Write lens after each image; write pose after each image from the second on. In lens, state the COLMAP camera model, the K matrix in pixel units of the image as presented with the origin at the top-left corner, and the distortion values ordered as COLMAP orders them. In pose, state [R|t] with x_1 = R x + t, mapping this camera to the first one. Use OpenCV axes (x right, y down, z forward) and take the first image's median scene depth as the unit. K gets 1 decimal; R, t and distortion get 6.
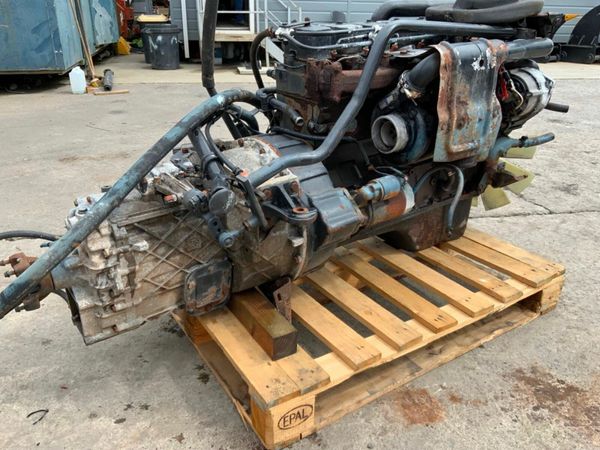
lens RADIAL K [[515.0, 0, 295.6], [0, 515.0, 228.4], [0, 0, 1]] dist [0.009314, -0.020365]
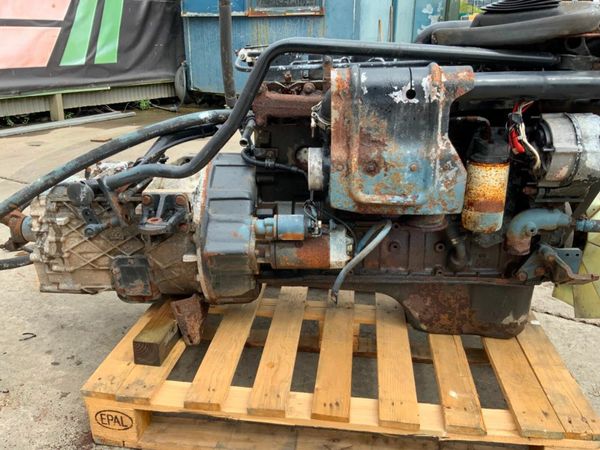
lens RADIAL K [[515.0, 0, 297.1], [0, 515.0, 220.9], [0, 0, 1]] dist [0.009314, -0.020365]
pose [[0.755109, 0.207402, -0.621929, 0.753041], [-0.260187, 0.965539, 0.006086, -0.101998], [0.601759, 0.157222, 0.783050, 0.335160]]
